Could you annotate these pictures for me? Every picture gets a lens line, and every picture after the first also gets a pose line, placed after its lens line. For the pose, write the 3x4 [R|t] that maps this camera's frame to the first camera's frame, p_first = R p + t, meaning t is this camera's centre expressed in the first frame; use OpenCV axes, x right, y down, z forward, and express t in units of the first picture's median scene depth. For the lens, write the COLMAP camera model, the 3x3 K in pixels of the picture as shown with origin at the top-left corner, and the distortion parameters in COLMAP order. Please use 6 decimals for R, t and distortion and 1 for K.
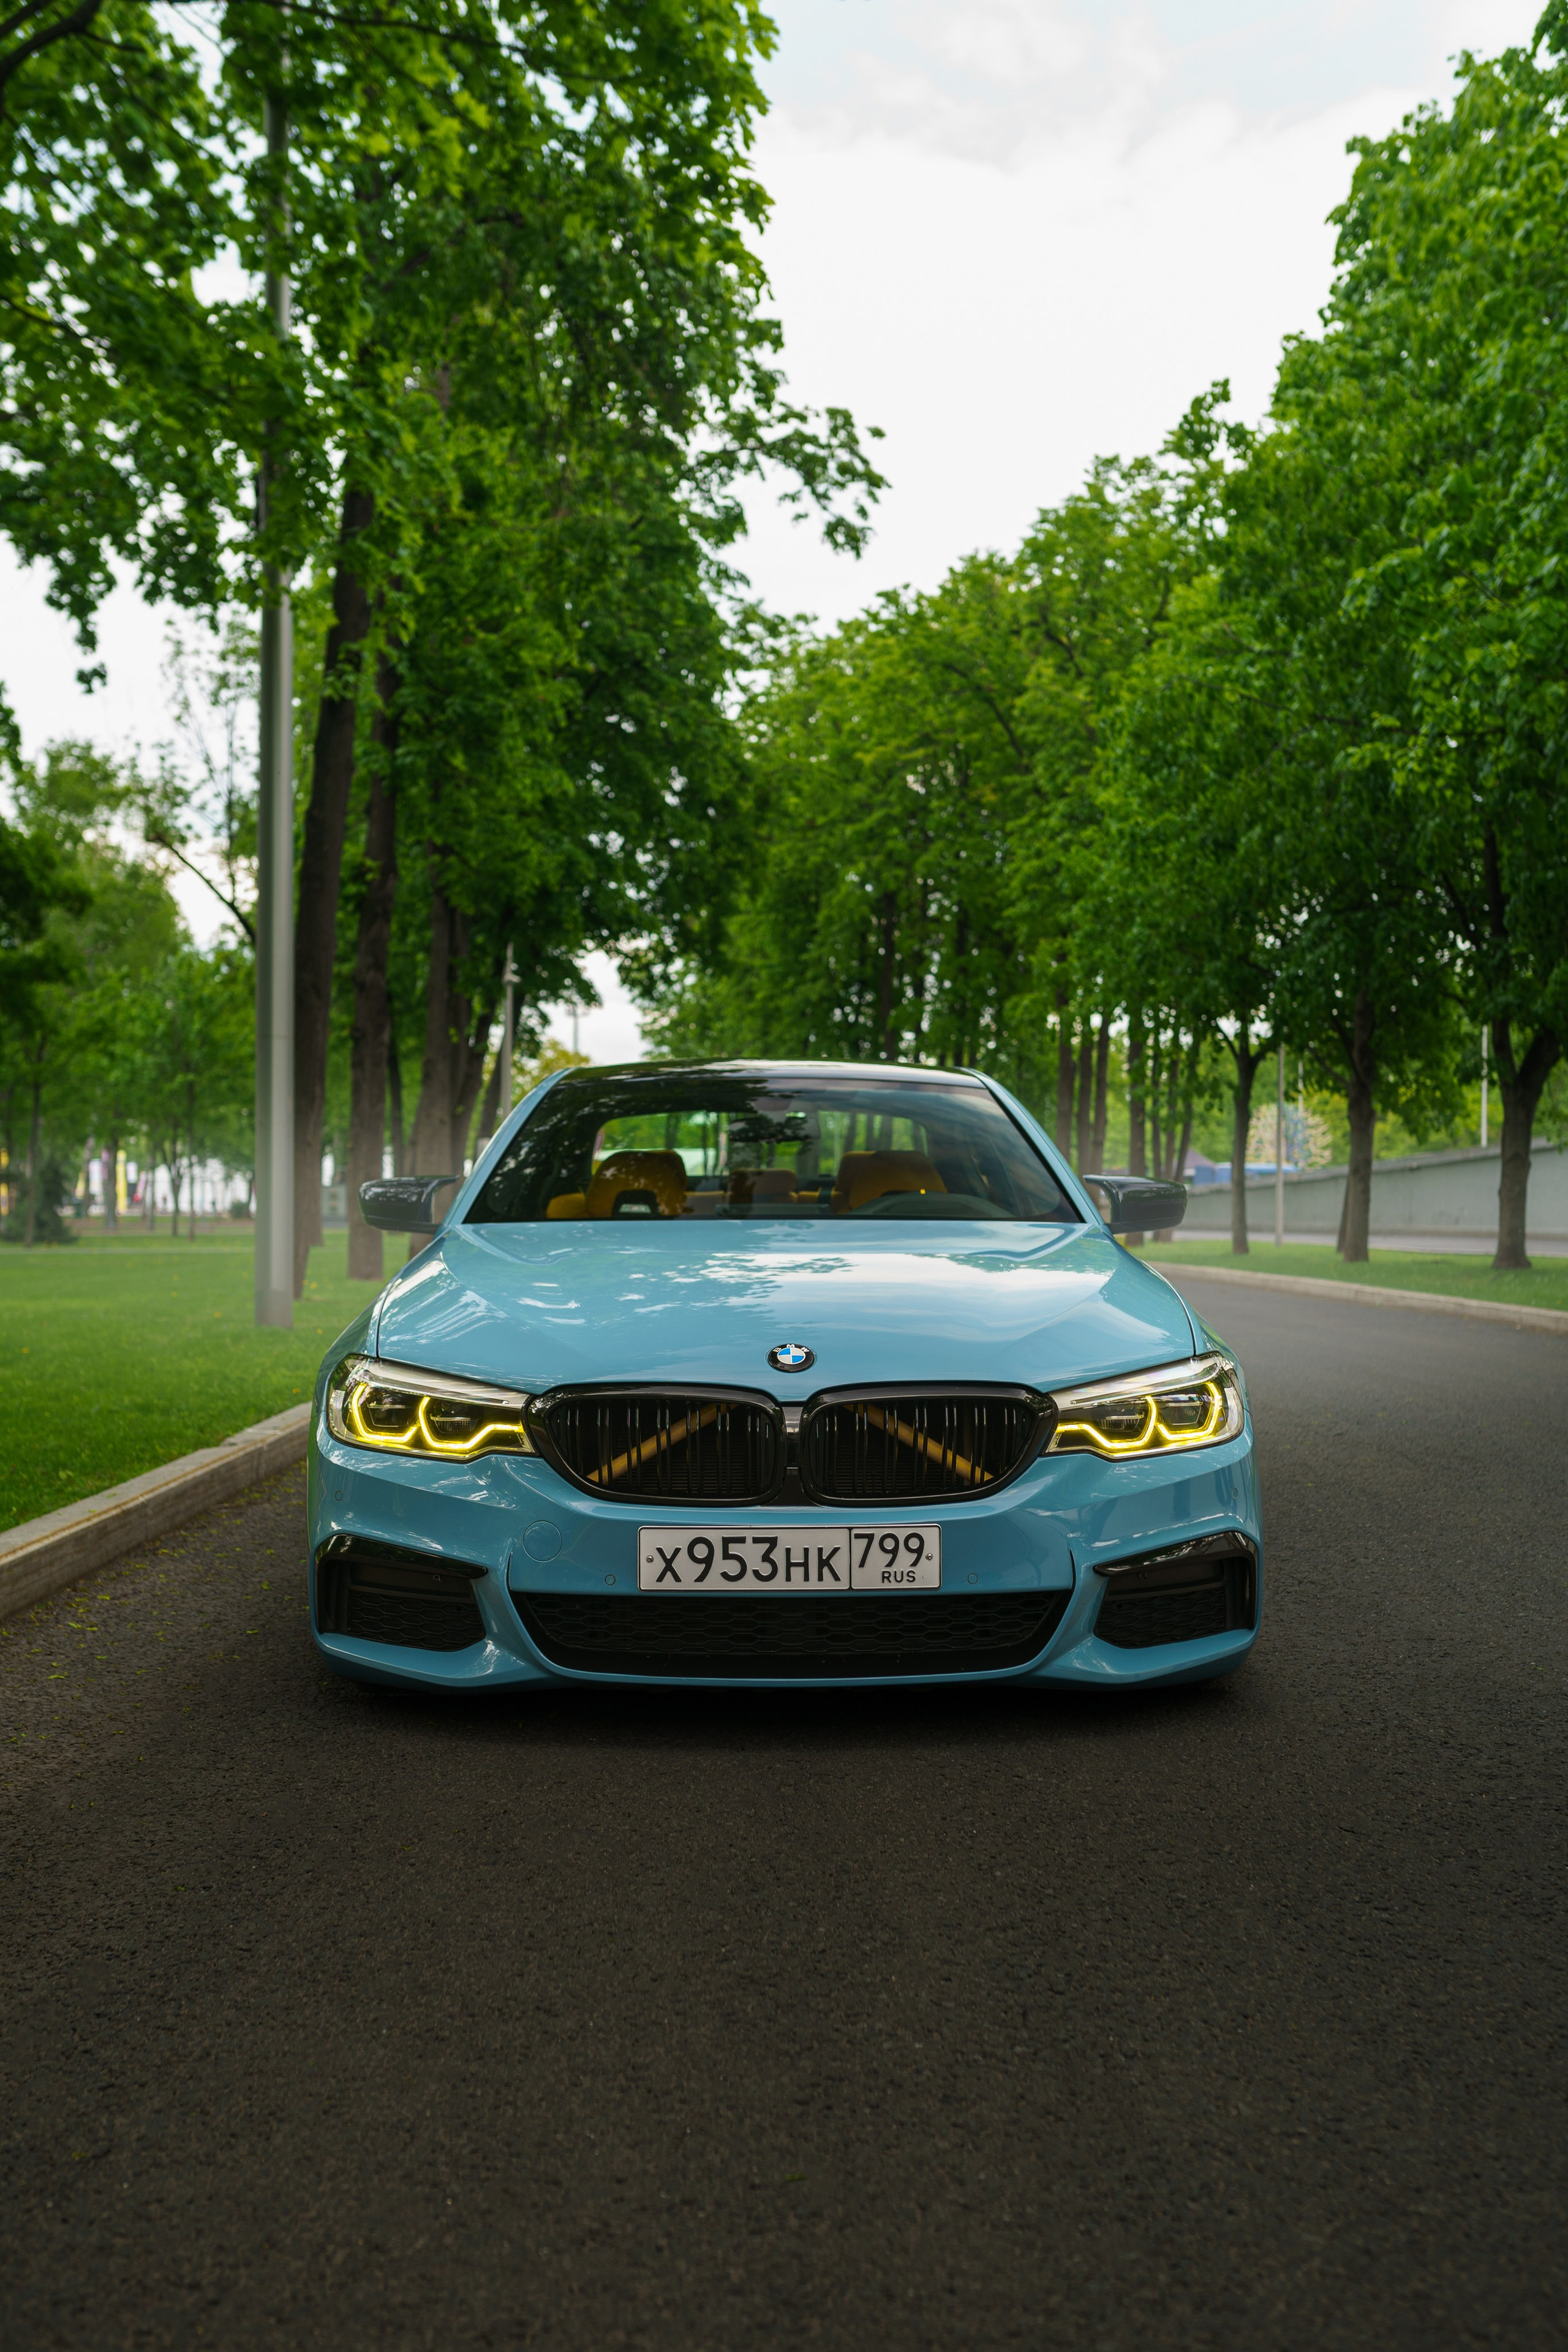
lens RADIAL K [[2440.7, 0, 784.0], [0, 2440.7, 1176.0], [0, 0, 1]] dist [-0.004927, -0.000482]
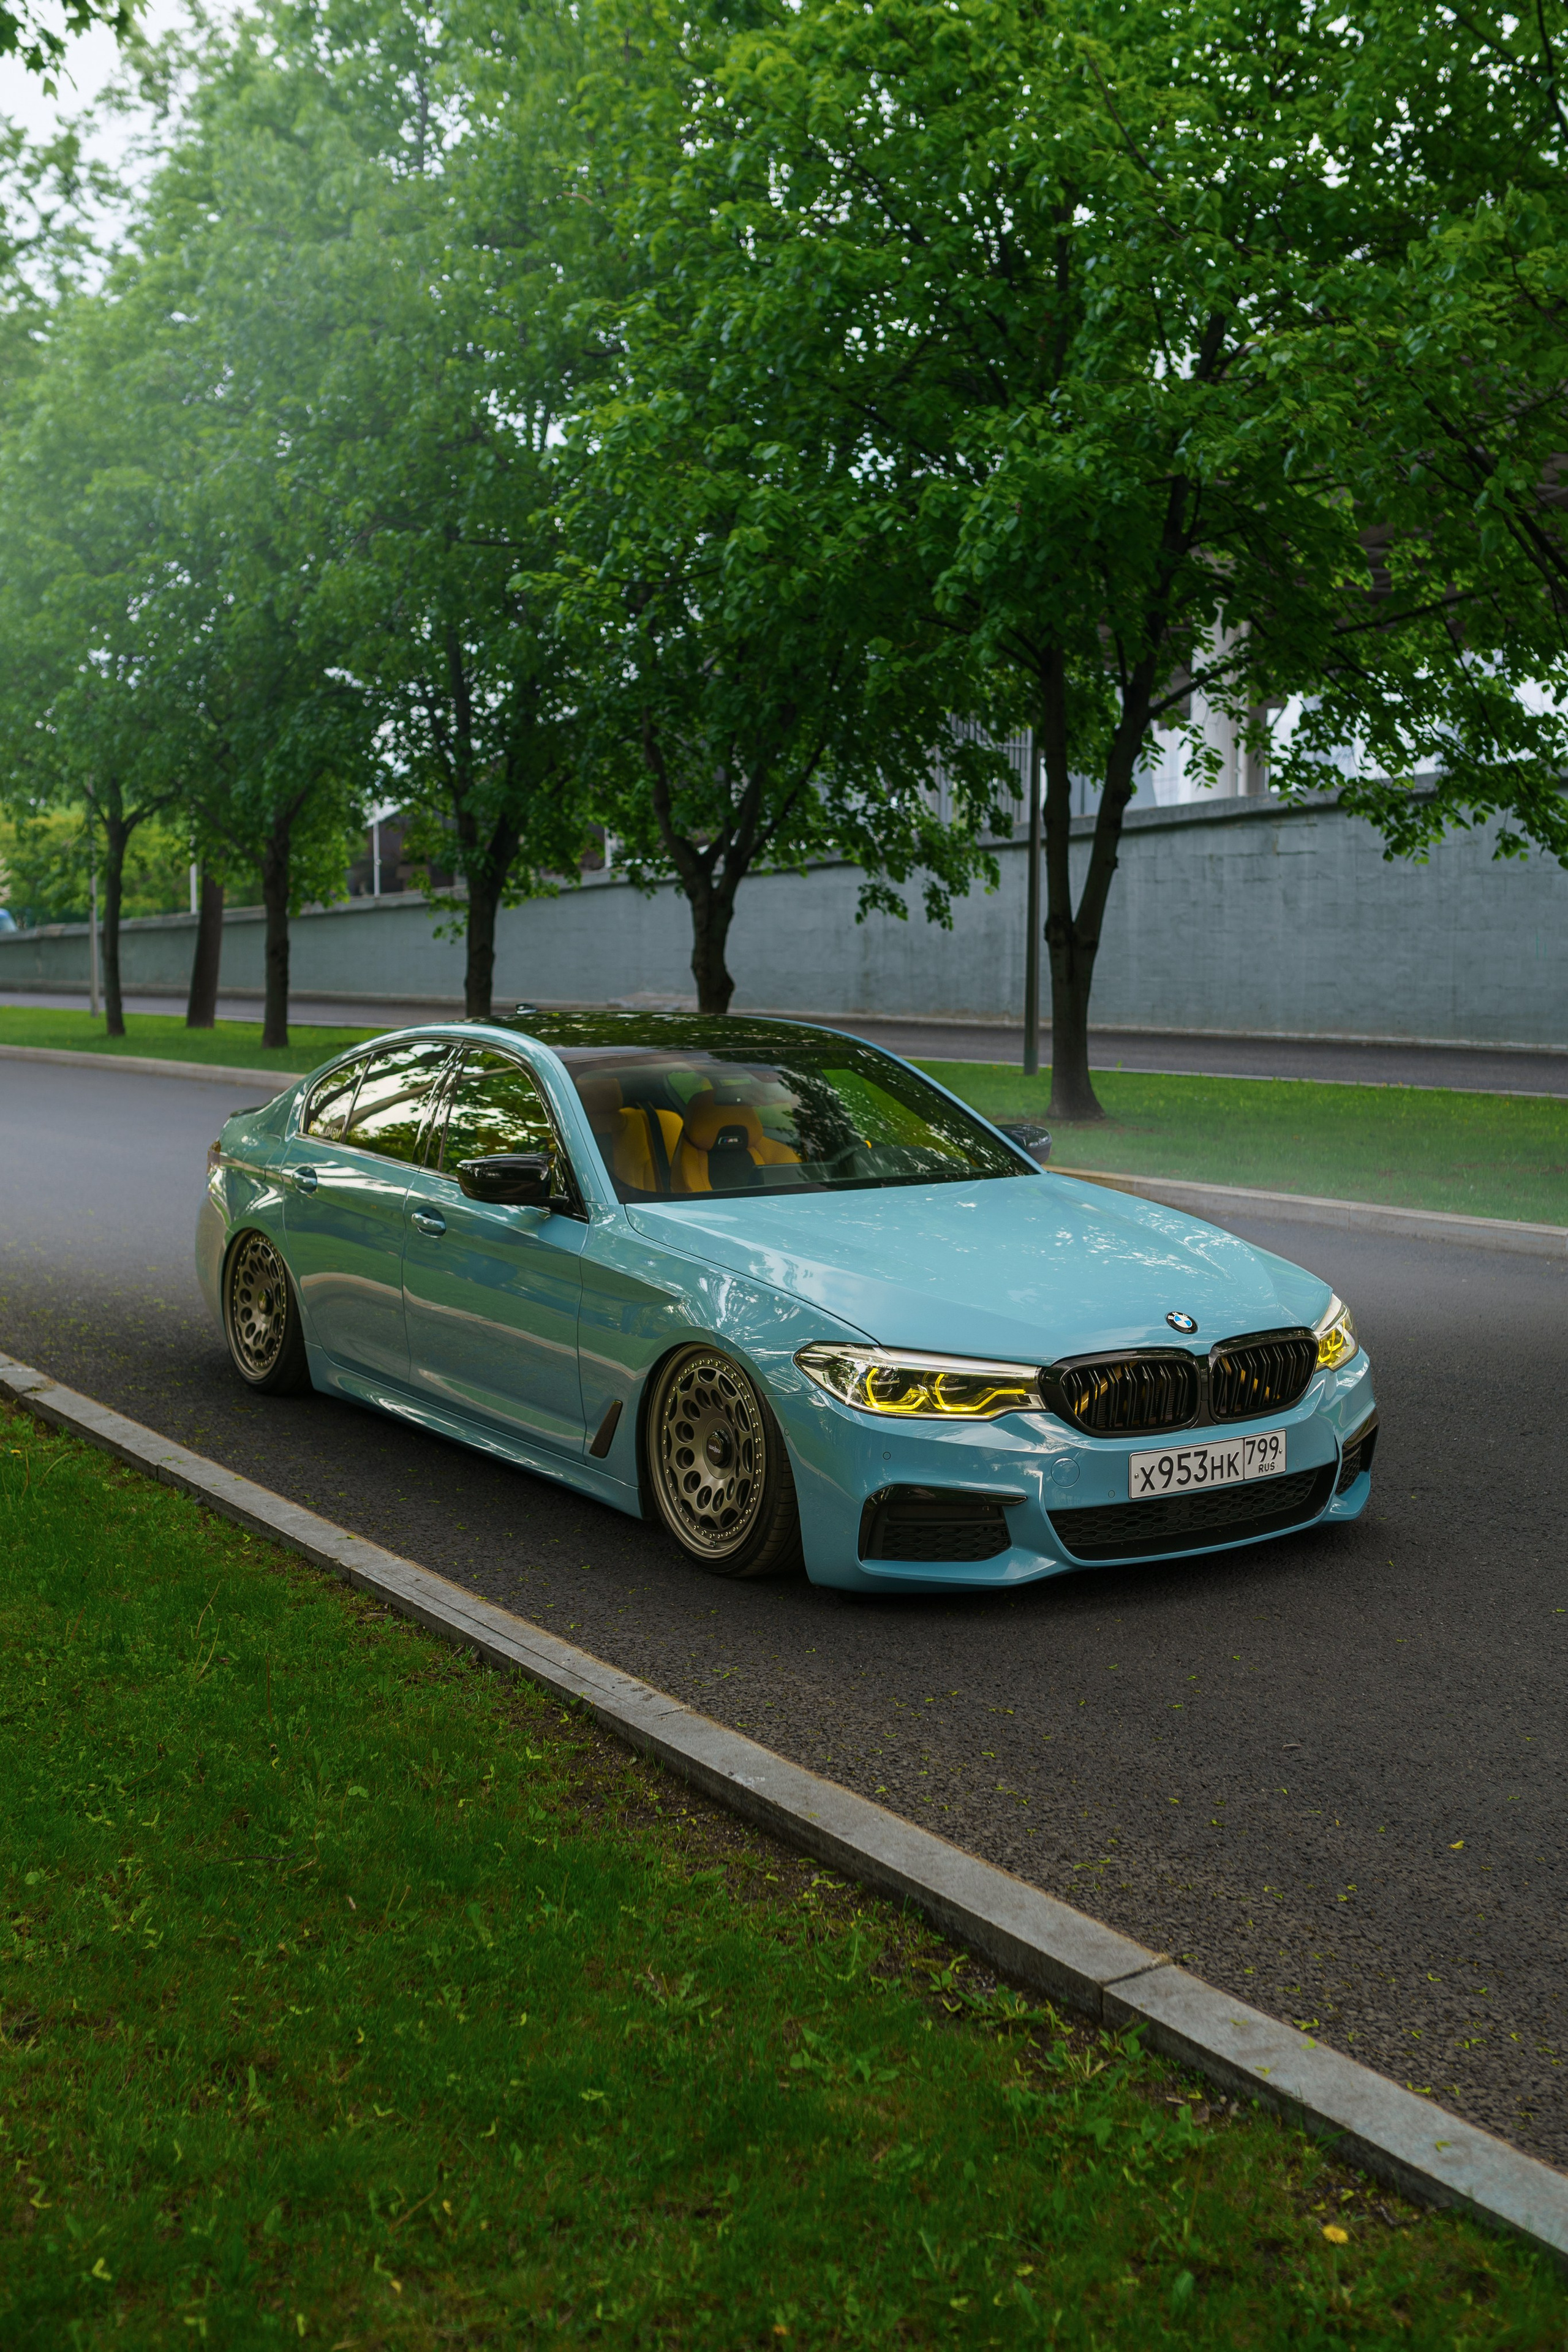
lens RADIAL K [[2440.7, 0, 784.0], [0, 2440.7, 1176.0], [0, 0, 1]] dist [-0.004927, -0.000482]
pose [[0.880495, -0.061022, 0.470112, -0.882580], [0.013715, 0.994544, 0.103408, -0.163576], [-0.473857, -0.084602, 0.876528, -0.125719]]
